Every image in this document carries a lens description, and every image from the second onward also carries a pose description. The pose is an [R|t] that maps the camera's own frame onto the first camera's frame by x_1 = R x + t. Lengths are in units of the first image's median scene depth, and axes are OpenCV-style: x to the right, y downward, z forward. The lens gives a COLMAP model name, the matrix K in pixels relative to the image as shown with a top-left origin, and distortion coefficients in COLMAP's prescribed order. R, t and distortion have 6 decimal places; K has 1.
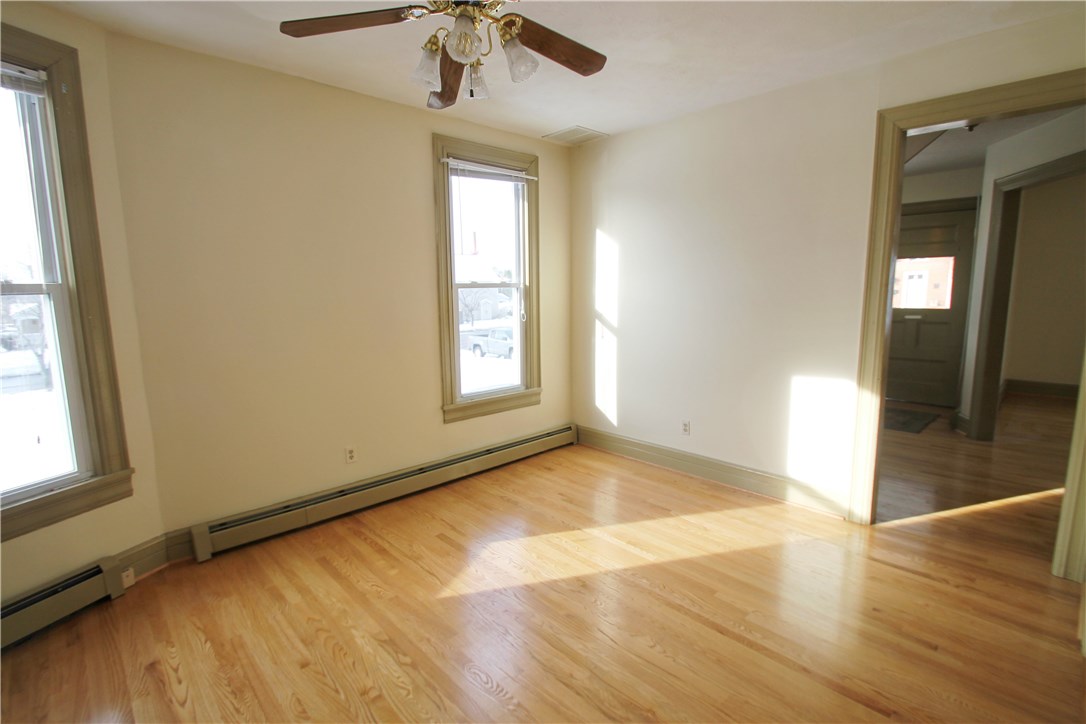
lens RADIAL K [[515.9, 0, 541.6], [0, 515.9, 360.2], [0, 0, 1]] dist [0.002241, -0.002076]
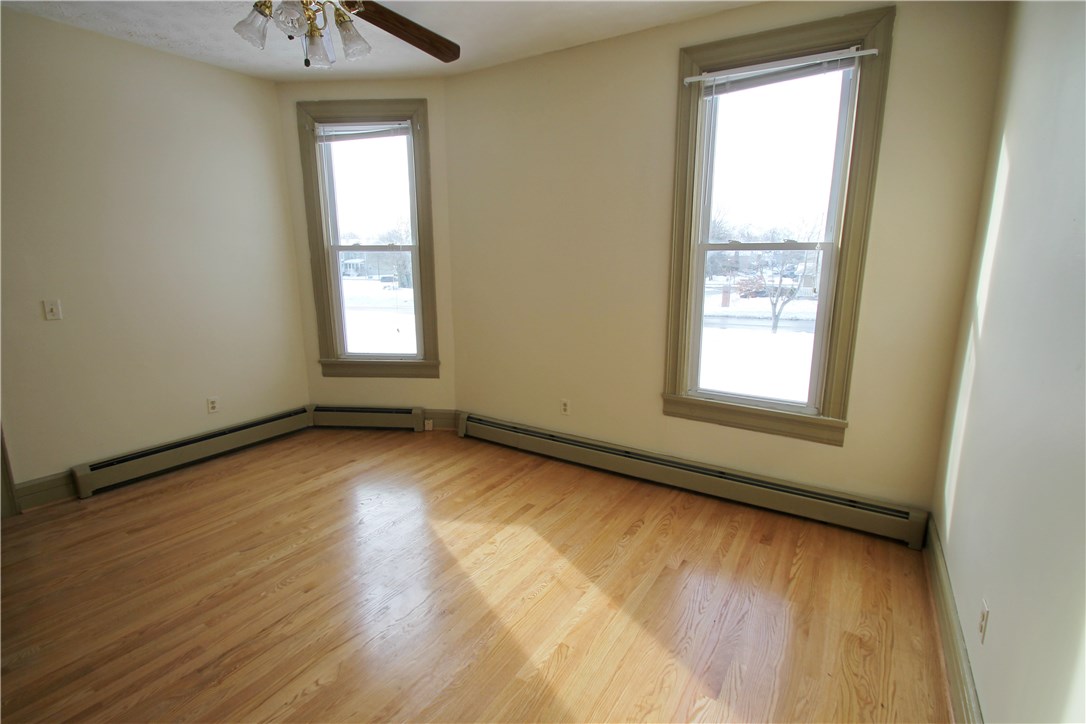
lens RADIAL K [[515.9, 0, 542.7], [0, 515.9, 359.3], [0, 0, 1]] dist [0.002241, -0.002076]
pose [[0.247228, 0.210169, -0.945890, 0.562245], [-0.137418, 0.973931, 0.180483, -0.091928], [0.959163, 0.085362, 0.269664, 0.612918]]
